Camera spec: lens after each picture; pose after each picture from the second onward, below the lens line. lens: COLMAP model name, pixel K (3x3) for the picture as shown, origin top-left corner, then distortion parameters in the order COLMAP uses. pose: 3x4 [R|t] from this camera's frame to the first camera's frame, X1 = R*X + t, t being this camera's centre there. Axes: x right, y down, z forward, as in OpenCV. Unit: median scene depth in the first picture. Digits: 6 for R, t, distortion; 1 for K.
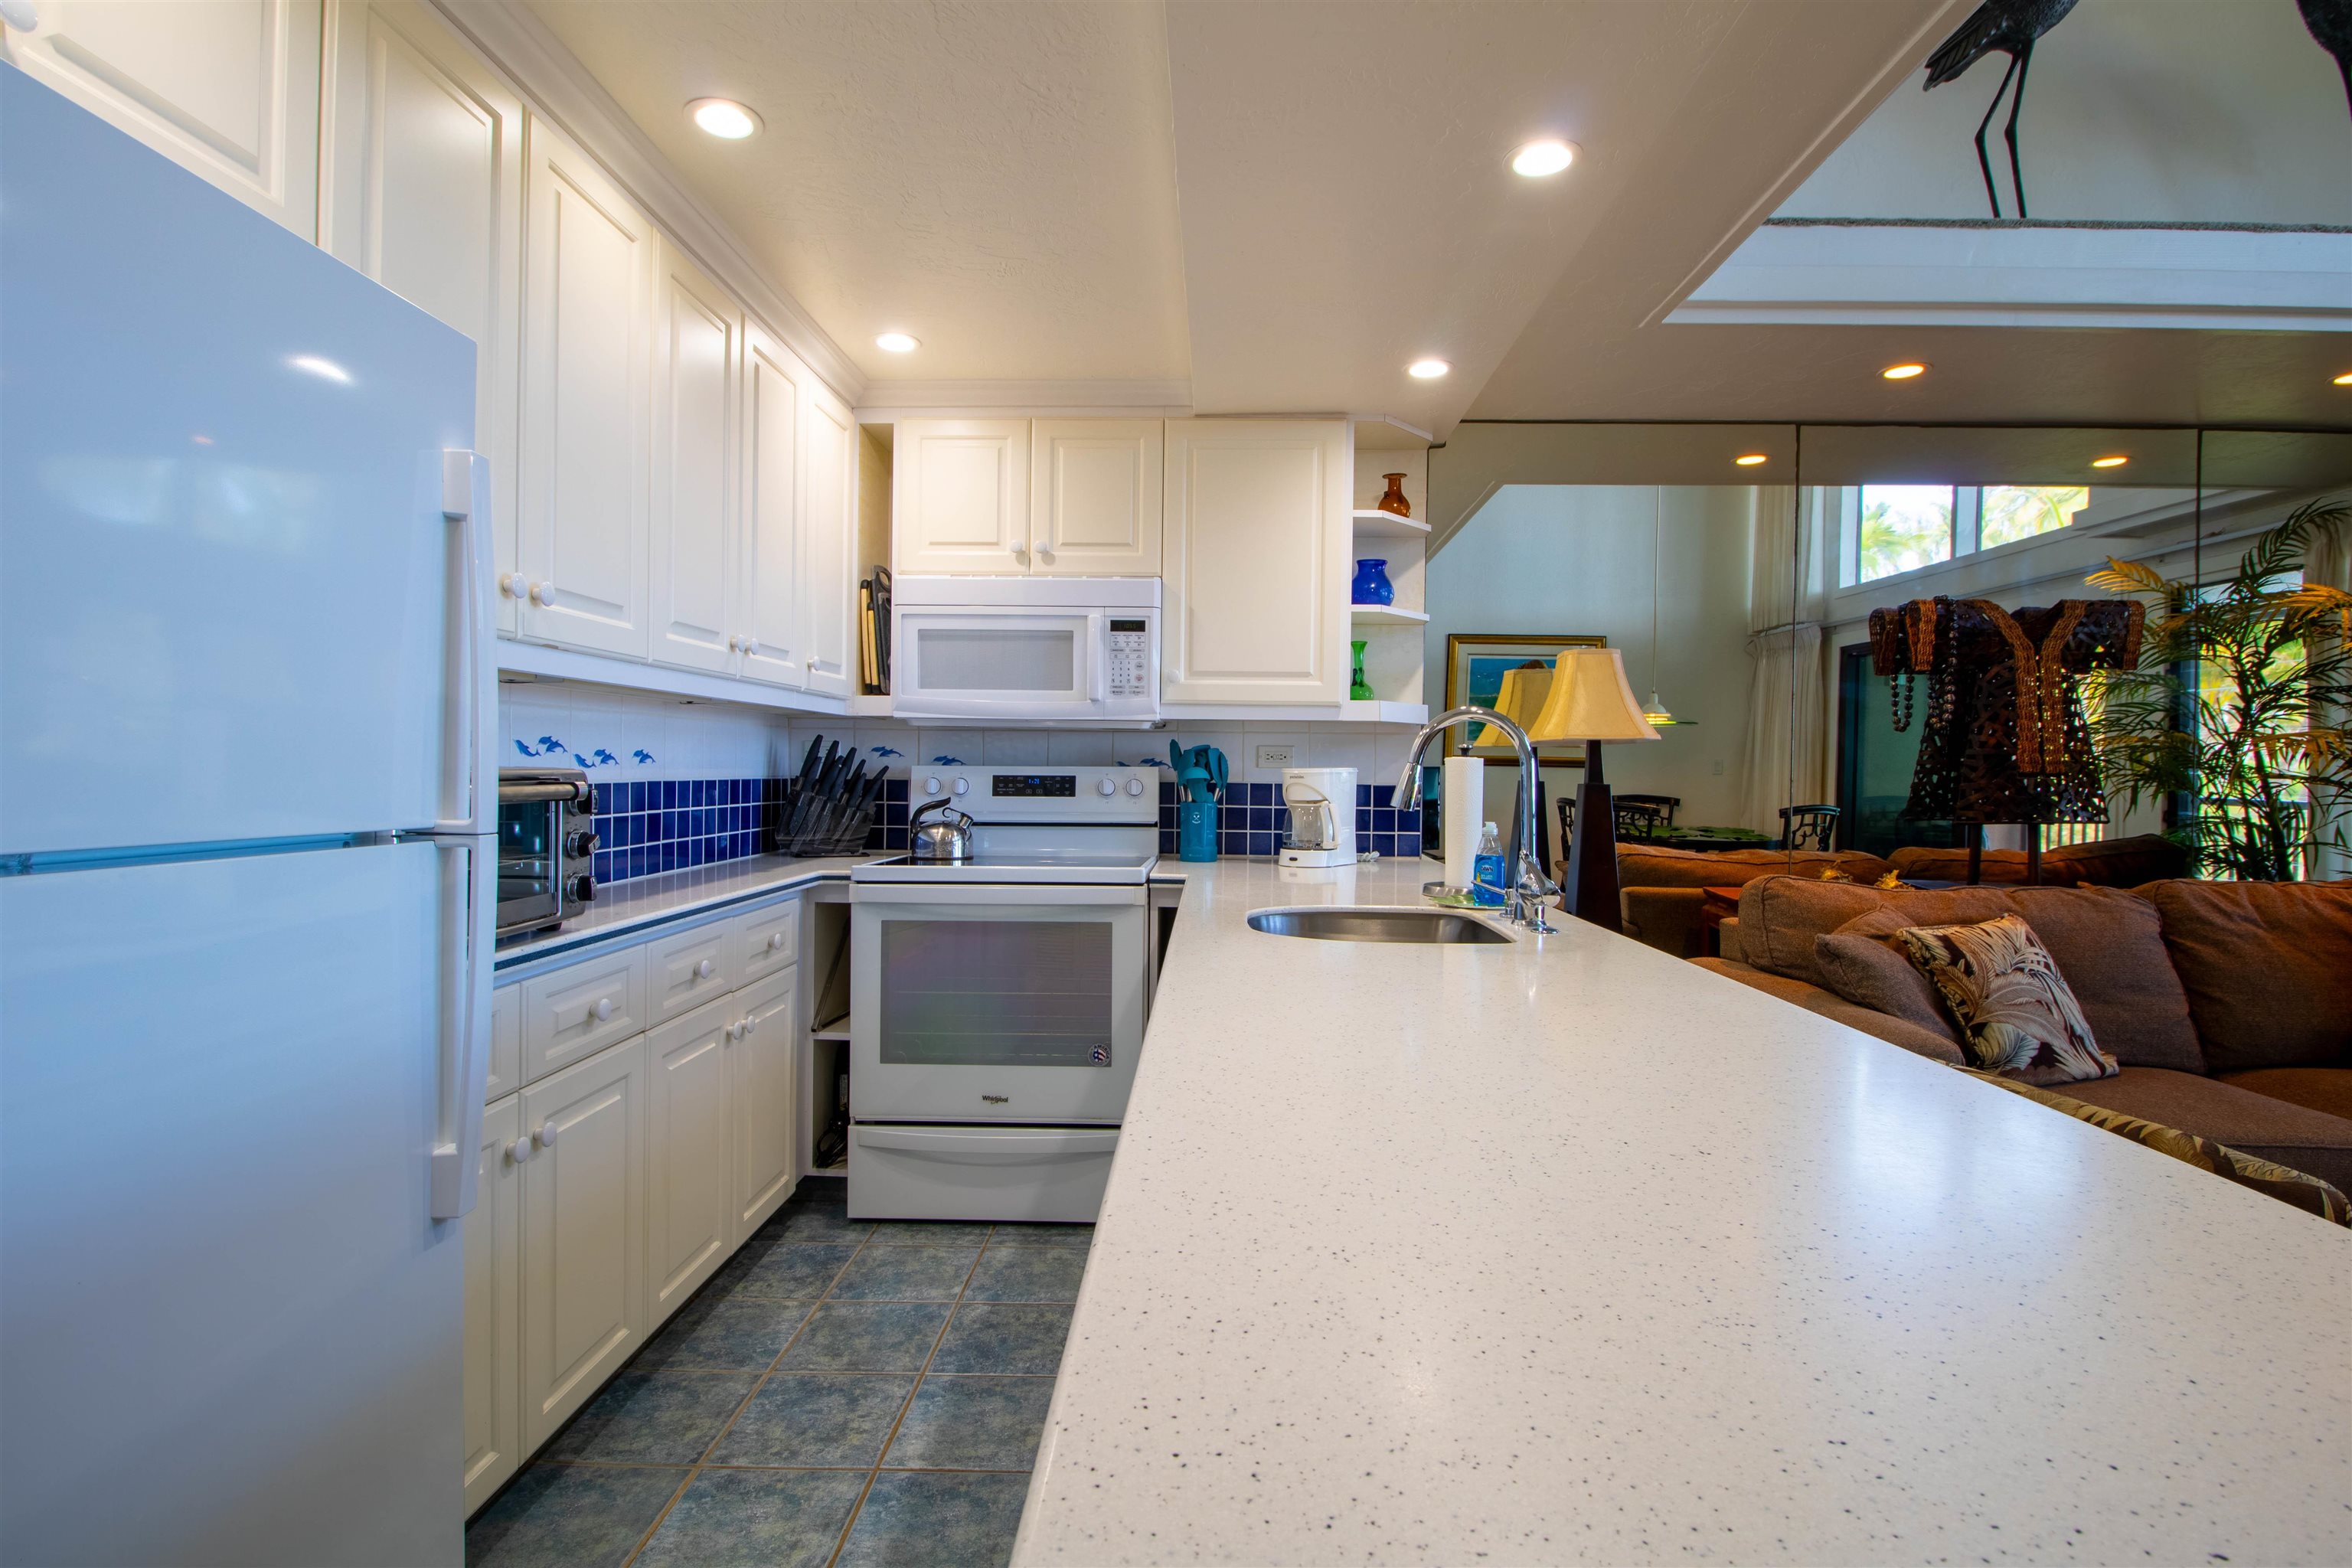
lens RADIAL K [[1158.5, 0, 1187.9], [0, 1158.5, 773.0], [0, 0, 1]] dist [0.000037, -0.011681]
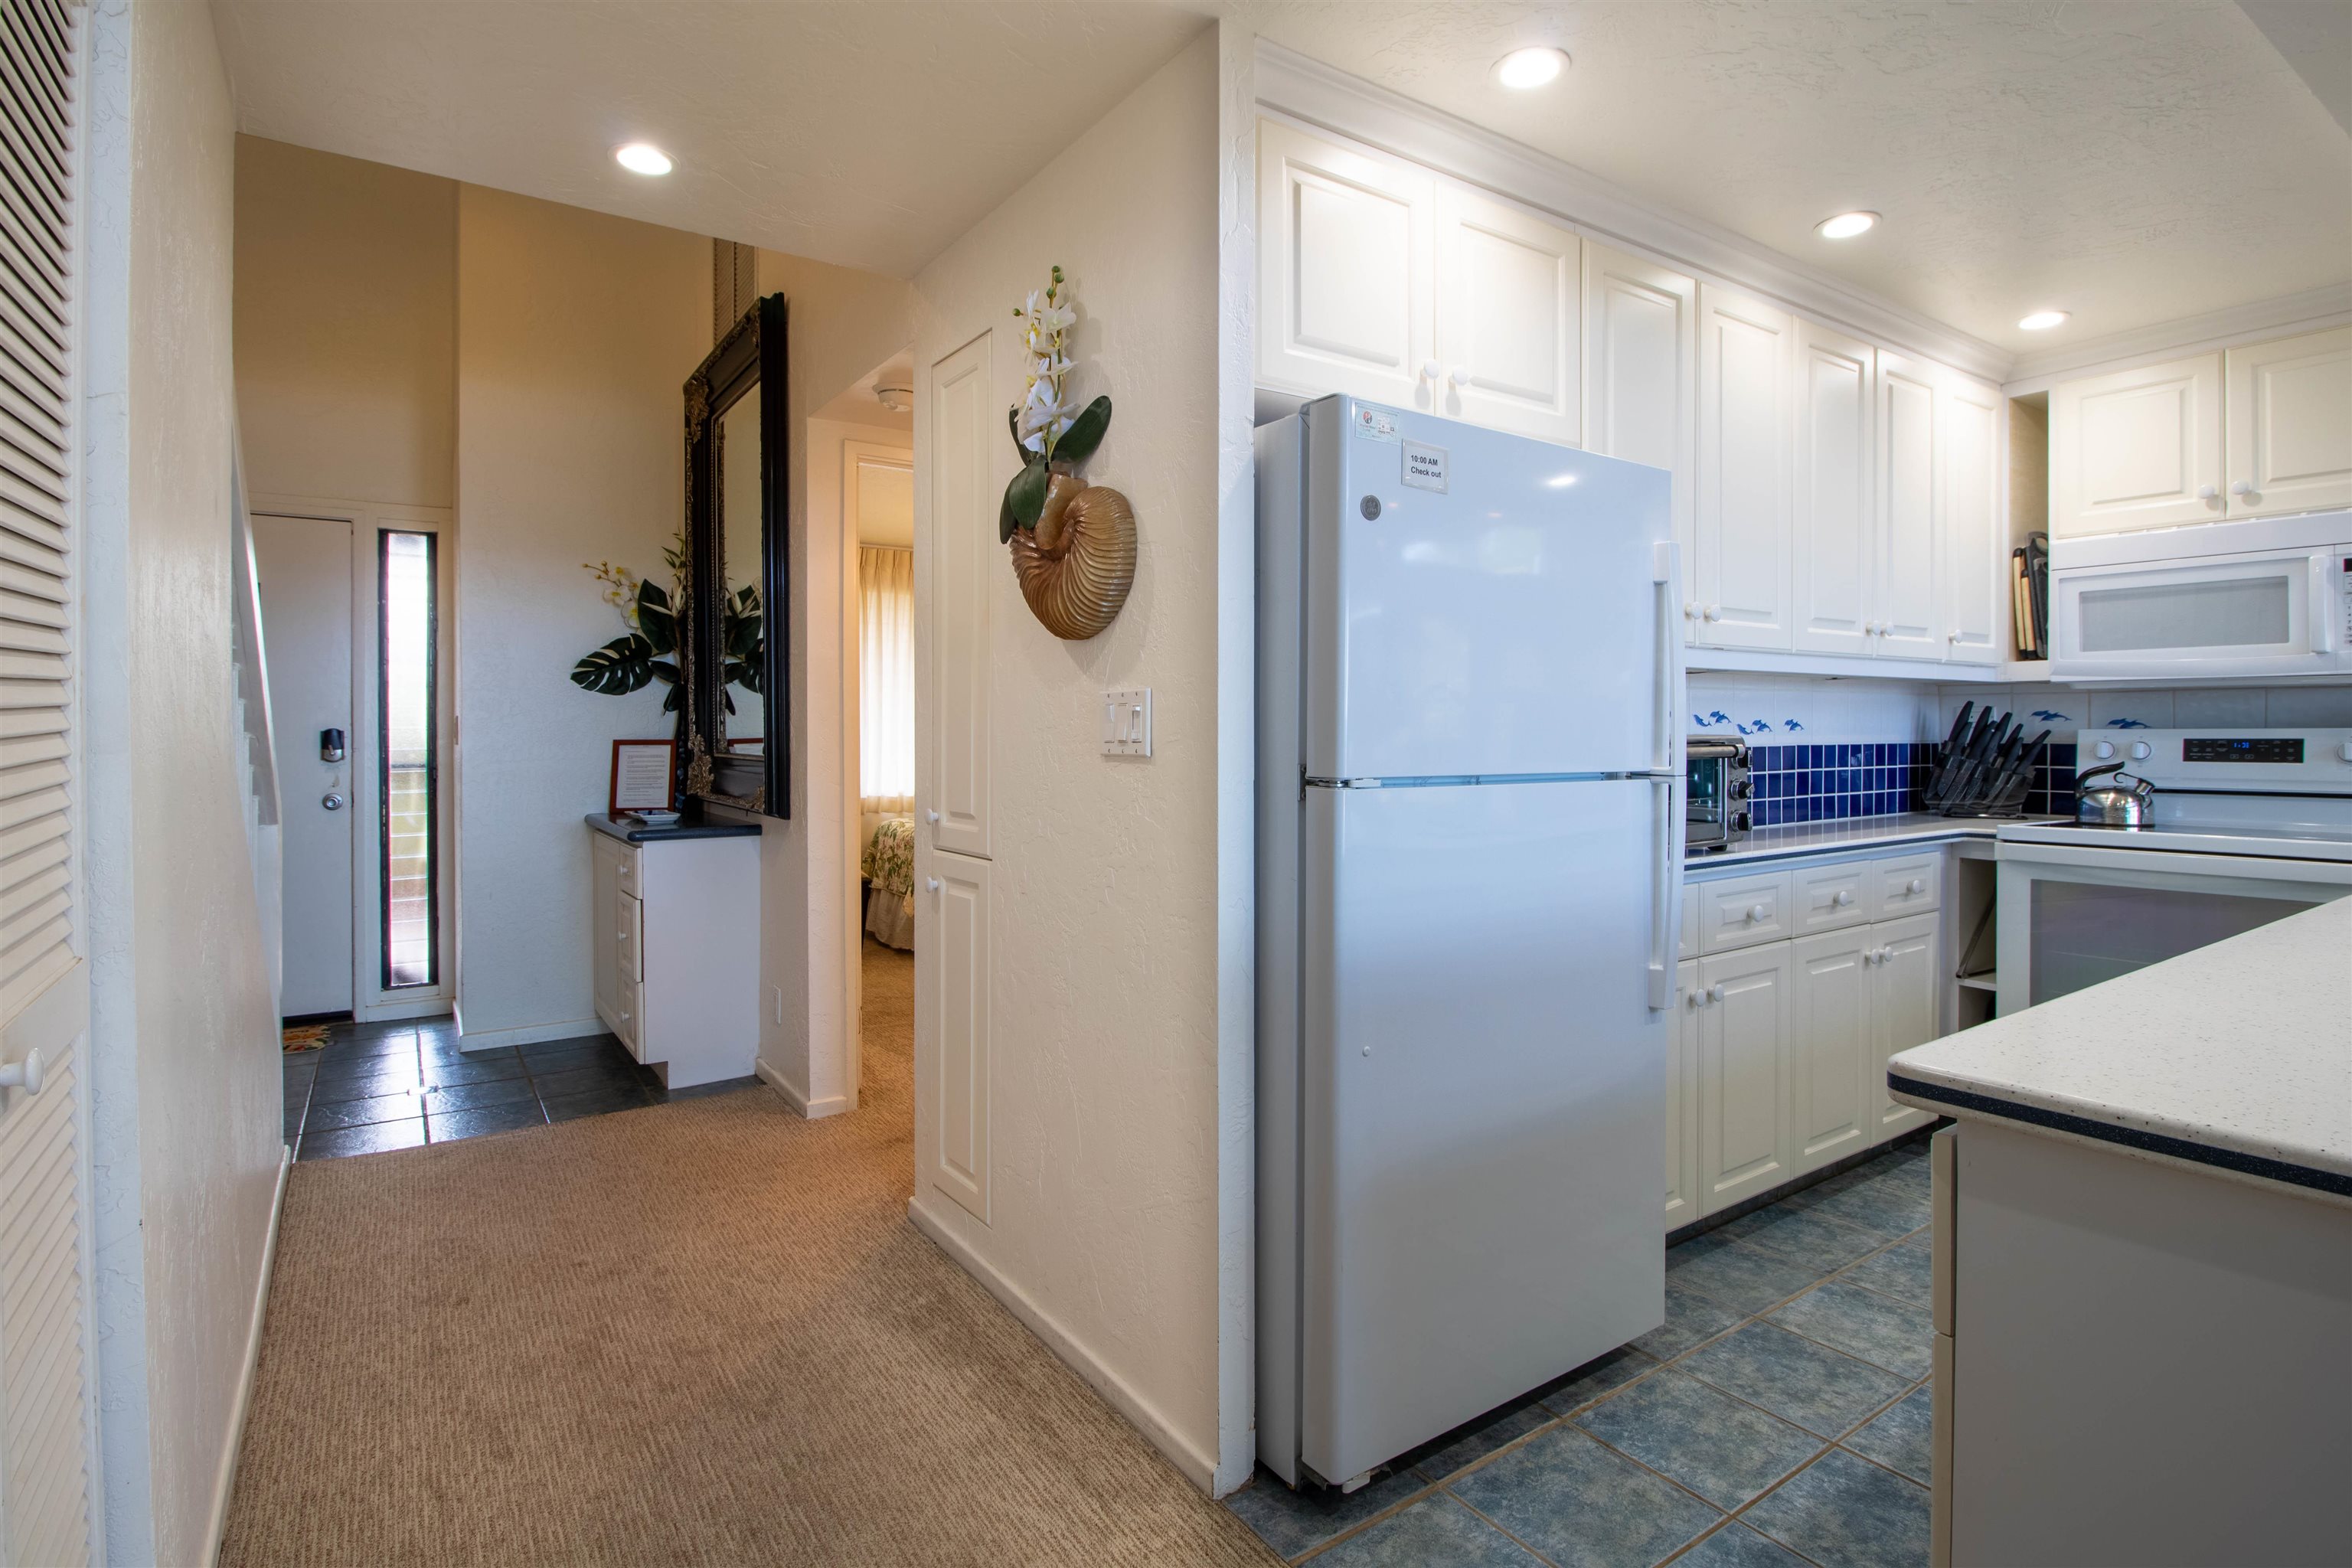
lens RADIAL K [[1158.5, 0, 1121.5], [0, 1158.5, 736.5], [0, 0, 1]] dist [0.000037, -0.011681]
pose [[0.559635, -0.005835, -0.828719, 0.135953], [0.003335, 0.999983, -0.004789, 0.002012], [0.828733, -0.000084, 0.559645, -0.253411]]
